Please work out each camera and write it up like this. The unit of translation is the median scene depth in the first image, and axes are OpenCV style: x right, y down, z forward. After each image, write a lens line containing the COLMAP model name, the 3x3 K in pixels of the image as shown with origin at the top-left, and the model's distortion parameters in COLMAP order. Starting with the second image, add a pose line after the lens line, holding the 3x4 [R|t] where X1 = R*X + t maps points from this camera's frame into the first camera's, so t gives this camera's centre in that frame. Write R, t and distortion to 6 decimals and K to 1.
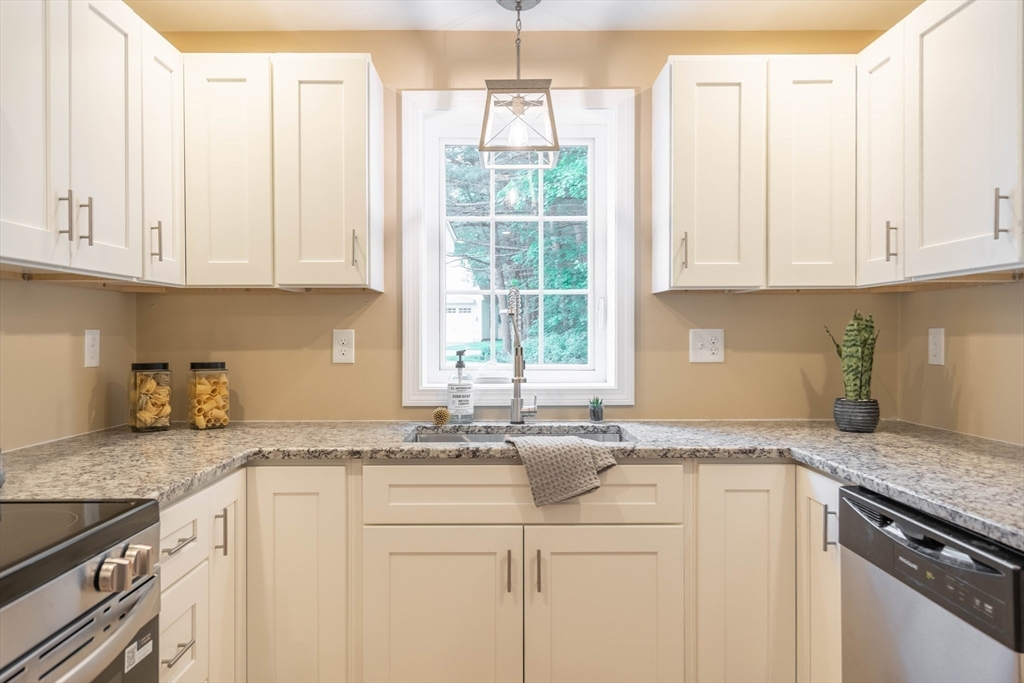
lens RADIAL K [[722.3, 0, 507.8], [0, 722.3, 335.1], [0, 0, 1]] dist [0.008770, 0.003562]
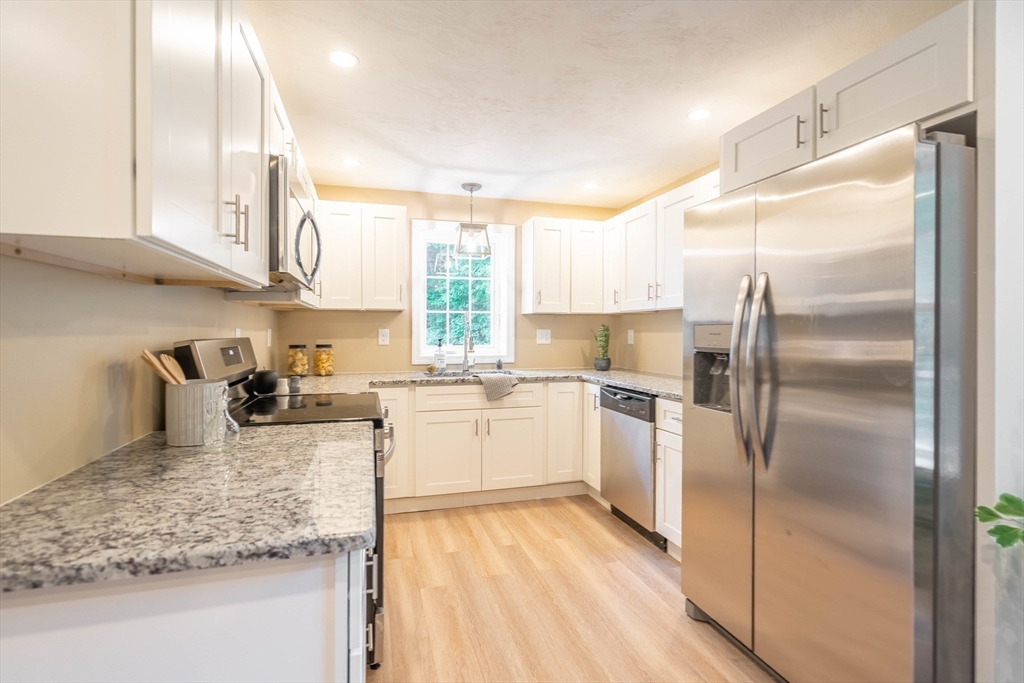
lens RADIAL K [[472.2, 0, 509.1], [0, 472.2, 333.1], [0, 0, 1]] dist [-0.005597, 0.000887]
pose [[0.960681, 0.002321, 0.277646, -0.283886], [-0.003678, 0.999984, 0.004367, -0.003689], [-0.277632, -0.005217, 0.960673, -0.481824]]
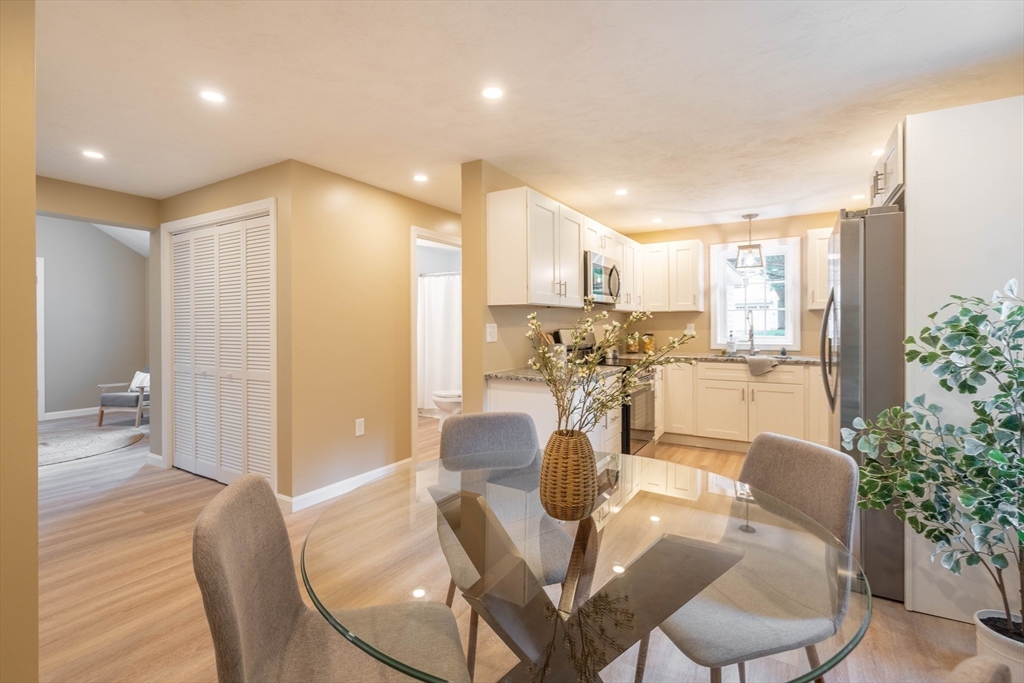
lens RADIAL K [[472.2, 0, 504.1], [0, 472.2, 328.2], [0, 0, 1]] dist [-0.005597, 0.000887]
pose [[0.844317, 0.000054, -0.535844, 0.202496], [0.003204, 0.999982, 0.005149, -0.002159], [0.535835, -0.006064, 0.844301, -1.243816]]
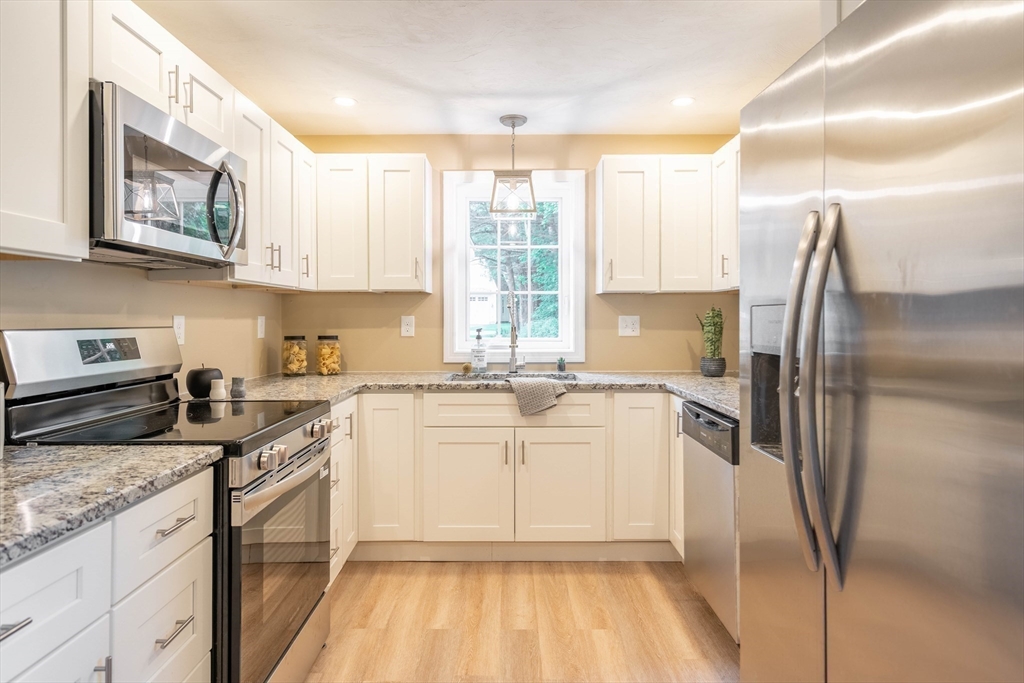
lens RADIAL K [[586.4, 0, 517.3], [0, 586.4, 316.5], [0, 0, 1]] dist [0.005189, 0.000164]
pose [[1.000000, 0.000482, -0.000142, 0.024181], [-0.000483, 0.999993, -0.003821, -0.001608], [0.000140, 0.003822, 0.999993, -0.365378]]
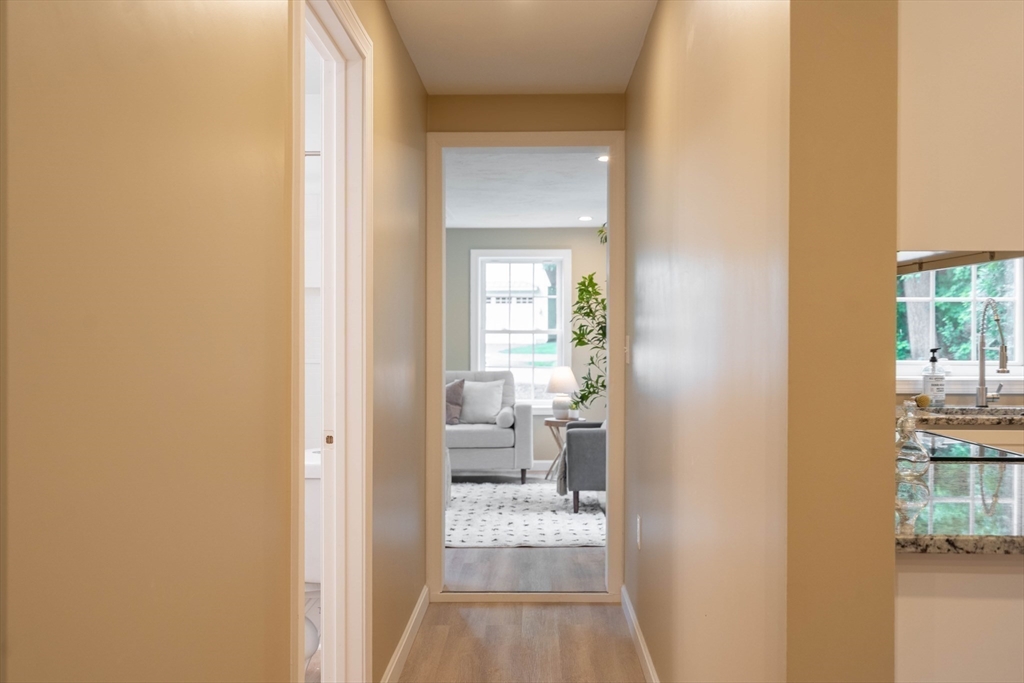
lens RADIAL K [[1022.7, 0, 505.9], [0, 1022.7, 336.3], [0, 0, 1]] dist [0.009756, 0.000000]
pose [[0.999244, 0.003544, -0.038727, -0.787661], [-0.003450, 0.999991, 0.002496, -0.001416], [0.038736, -0.002361, 0.999247, -0.844966]]
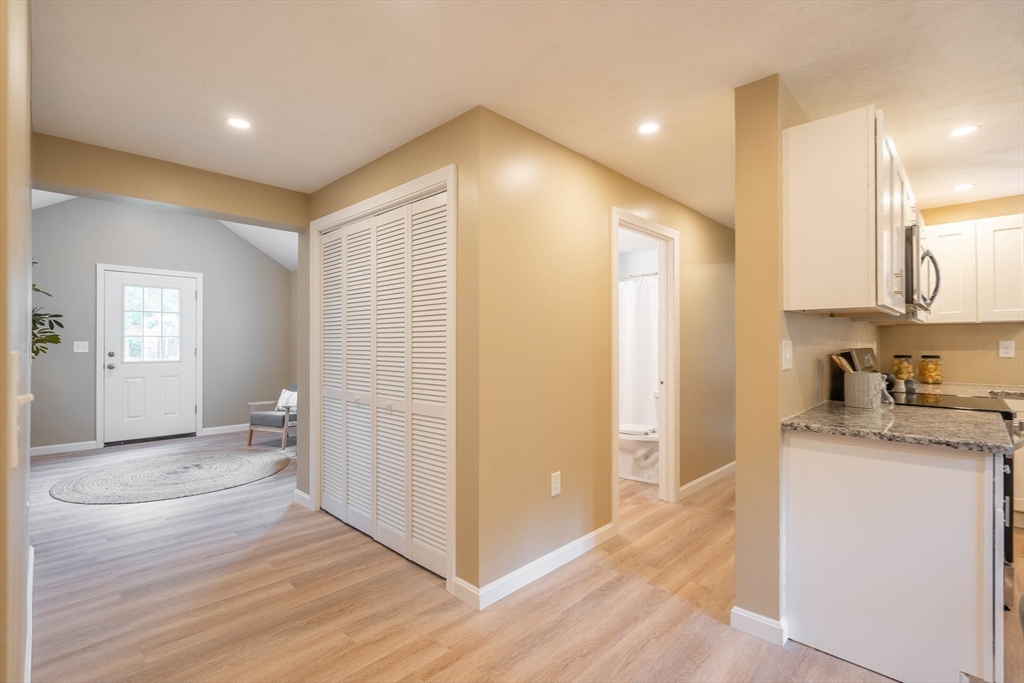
lens RADIAL K [[472.2, 0, 504.5], [0, 472.2, 342.2], [0, 0, 1]] dist [-0.005597, 0.000887]
pose [[0.706063, 0.000291, -0.708149, -0.317854], [-0.000157, 1.000000, 0.000254, -0.005152], [0.708149, -0.000068, 0.706063, -1.066726]]
